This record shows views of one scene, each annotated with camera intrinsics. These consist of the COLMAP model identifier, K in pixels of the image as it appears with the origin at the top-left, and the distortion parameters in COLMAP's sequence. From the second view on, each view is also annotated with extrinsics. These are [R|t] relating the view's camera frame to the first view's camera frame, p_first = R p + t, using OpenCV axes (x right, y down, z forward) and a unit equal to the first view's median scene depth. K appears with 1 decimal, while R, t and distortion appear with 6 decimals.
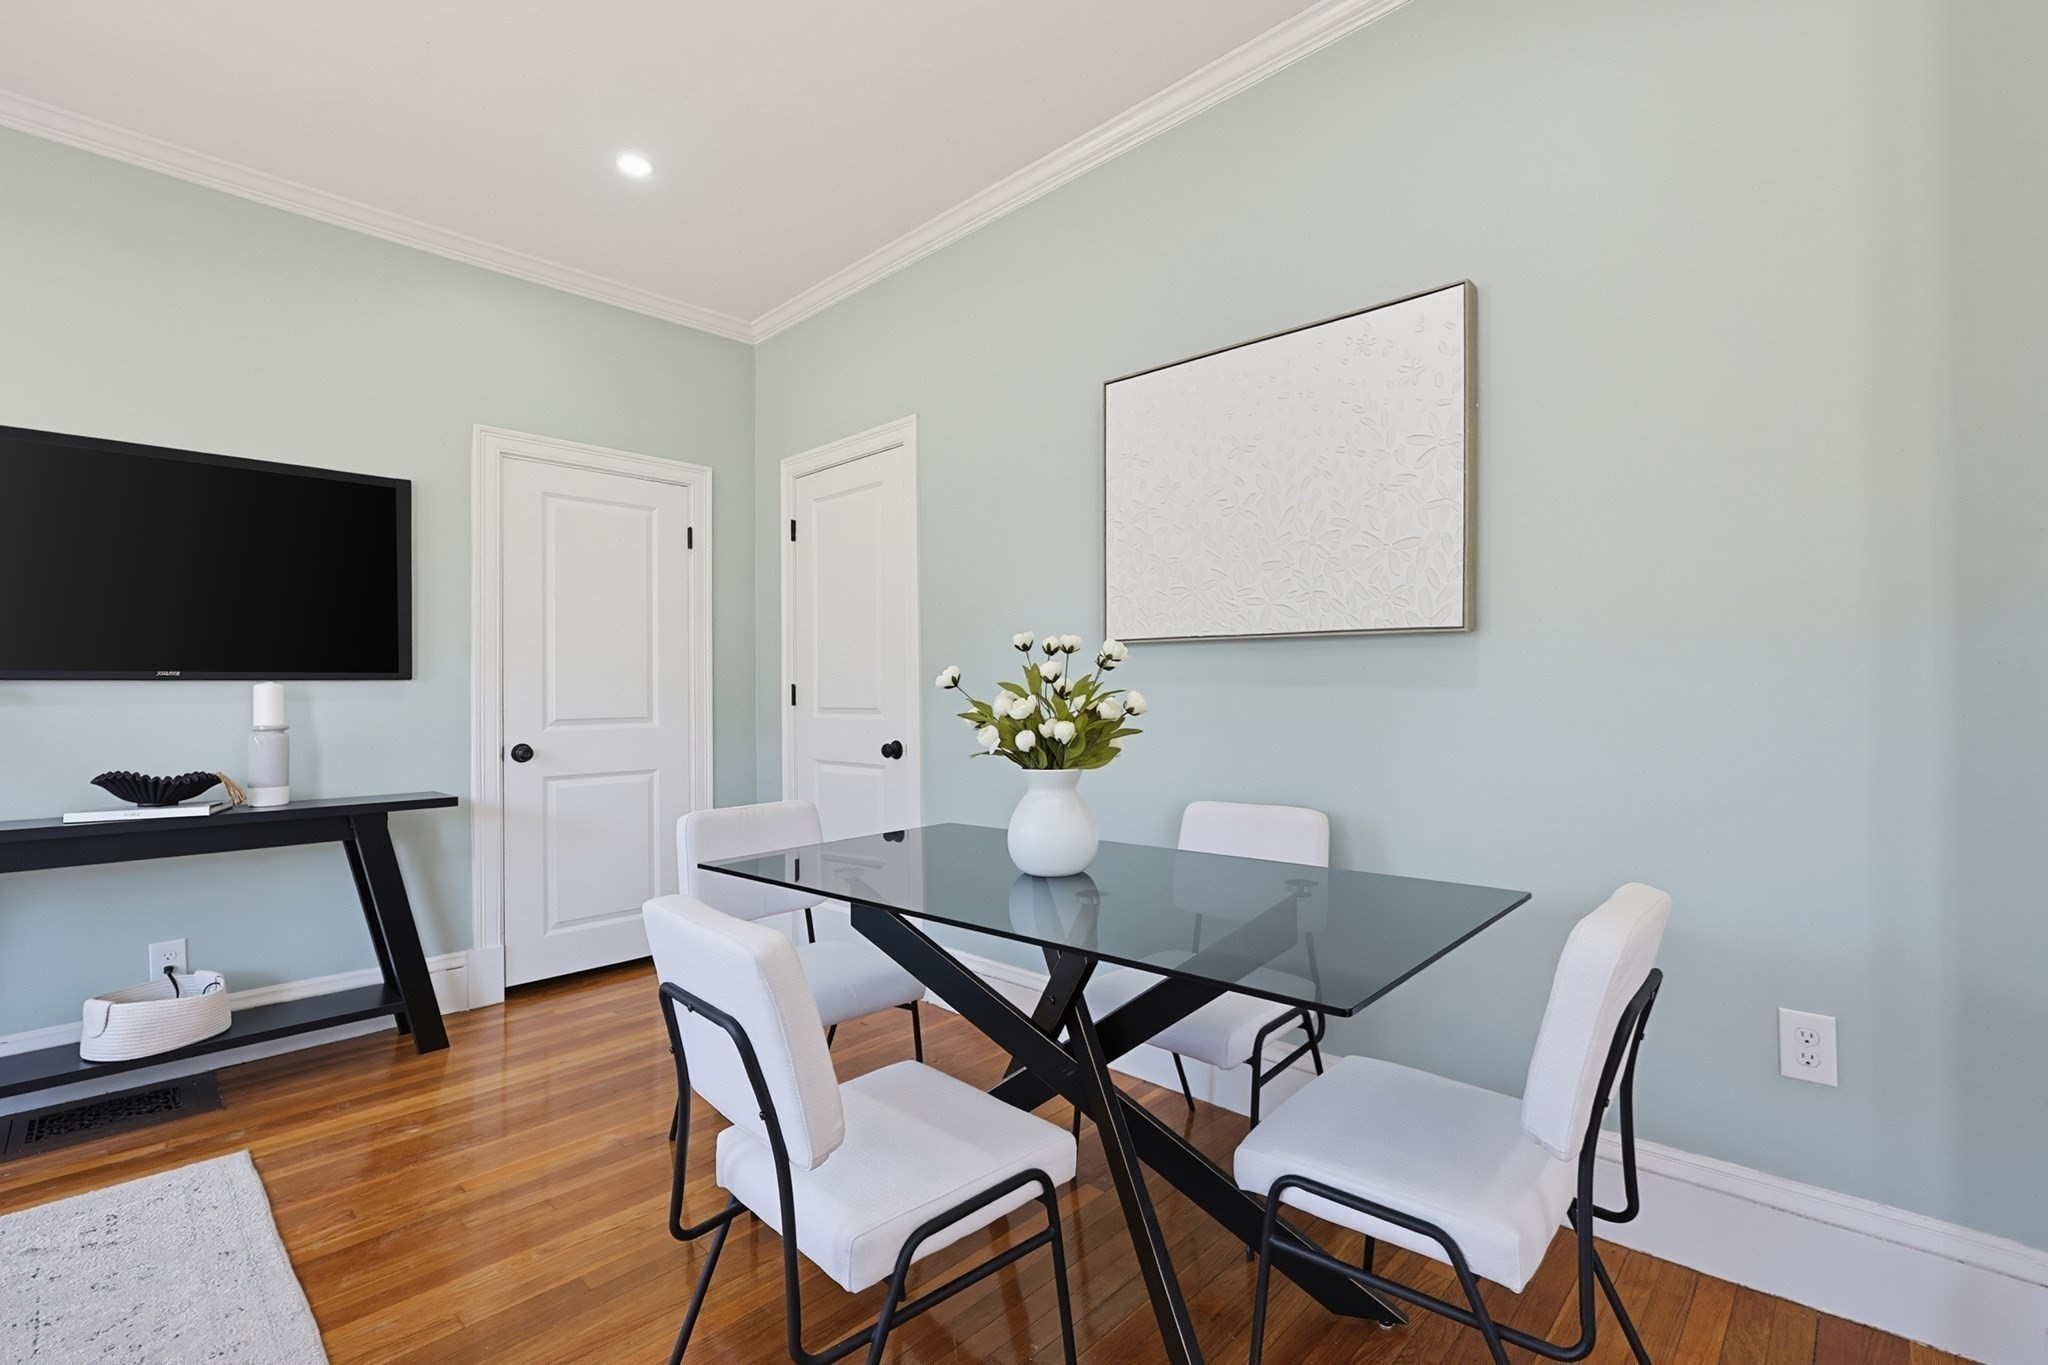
lens RADIAL K [[901.0, 0, 1024.1], [0, 901.0, 687.6], [0, 0, 1]] dist [0.000048, 0.000022]
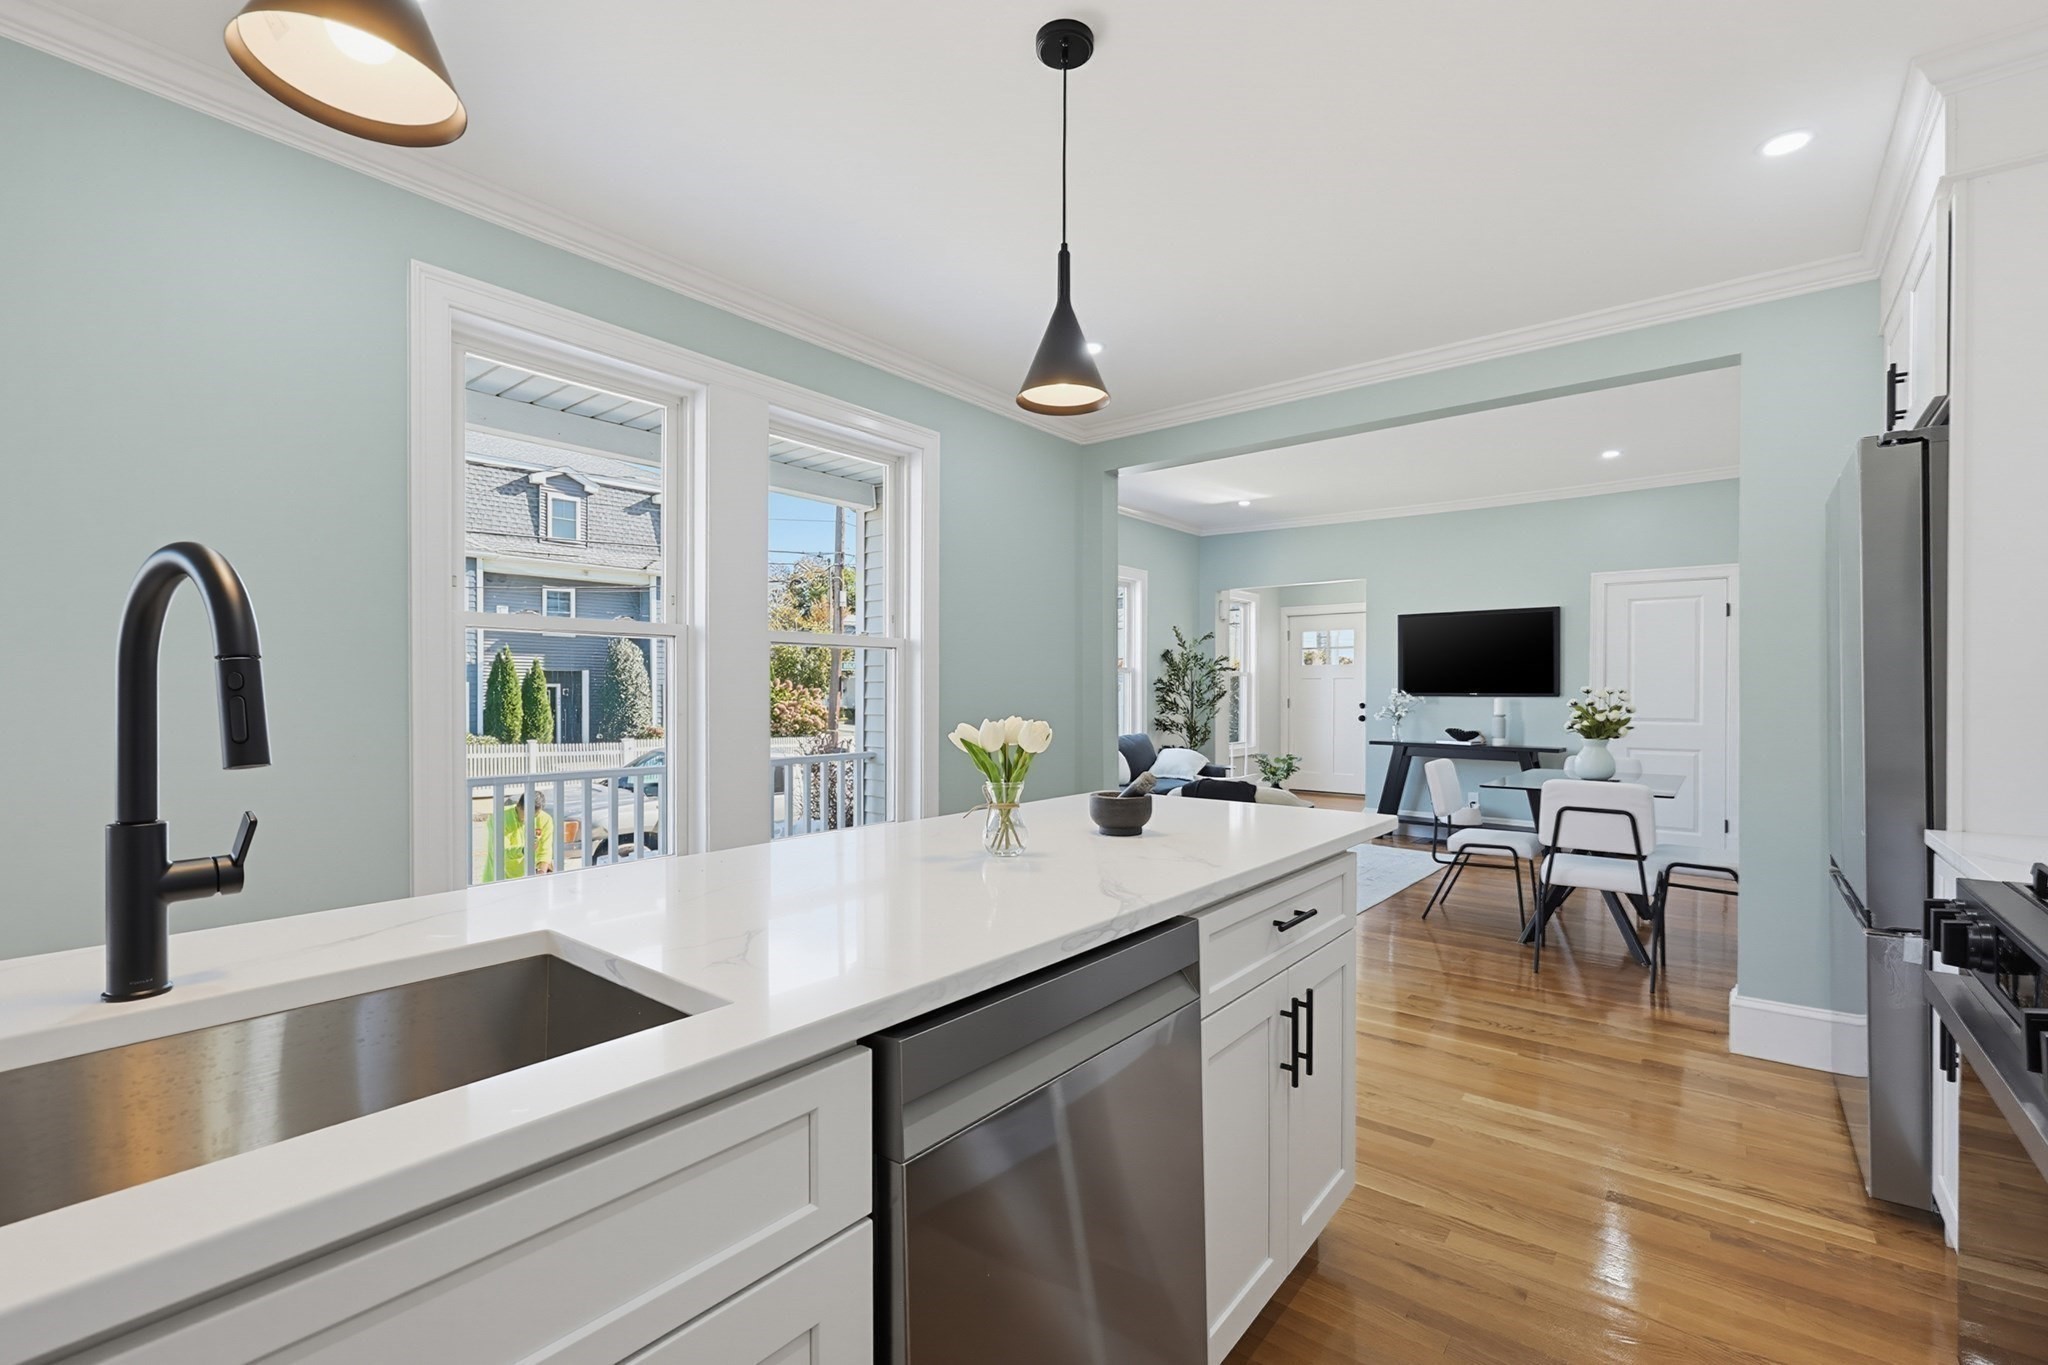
lens RADIAL K [[901.0, 0, 1035.0], [0, 901.0, 695.6], [0, 0, 1]] dist [0.000048, 0.000022]
pose [[0.094887, 0.013579, -0.995395, 1.606382], [-0.002024, 0.999908, 0.013448, -0.042971], [0.995486, 0.000739, 0.094906, -0.559556]]
